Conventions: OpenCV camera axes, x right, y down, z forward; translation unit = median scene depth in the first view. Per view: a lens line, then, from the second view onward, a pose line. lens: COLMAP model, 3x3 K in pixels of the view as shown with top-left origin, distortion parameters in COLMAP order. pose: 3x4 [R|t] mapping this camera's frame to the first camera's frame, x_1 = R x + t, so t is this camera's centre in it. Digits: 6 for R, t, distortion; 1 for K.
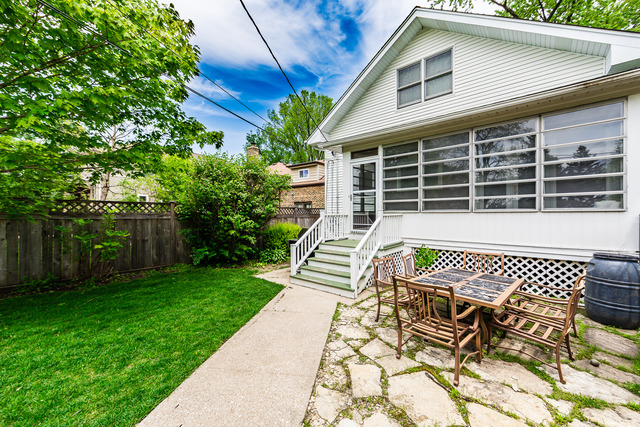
lens RADIAL K [[250.5, 0, 316.9], [0, 250.5, 214.6], [0, 0, 1]] dist [0.003895, 0.000045]
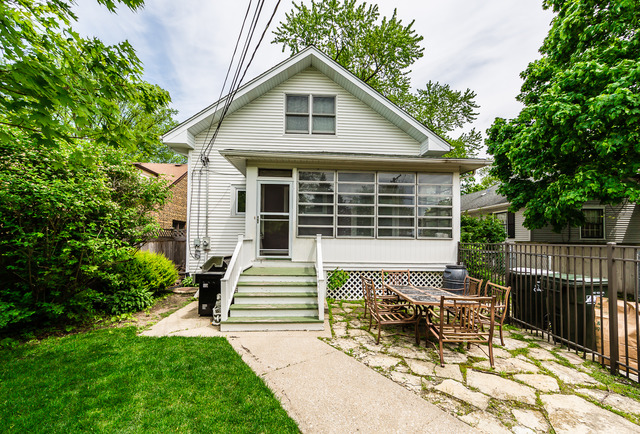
lens RADIAL K [[249.5, 0, 360.2], [0, 249.5, 235.7], [0, 0, 1]] dist [0.000767, 0.000112]
pose [[0.717252, 0.021141, 0.696493, -0.233613], [-0.012531, 0.999769, -0.017443, -0.000937], [-0.696701, 0.003783, 0.717351, 0.133263]]
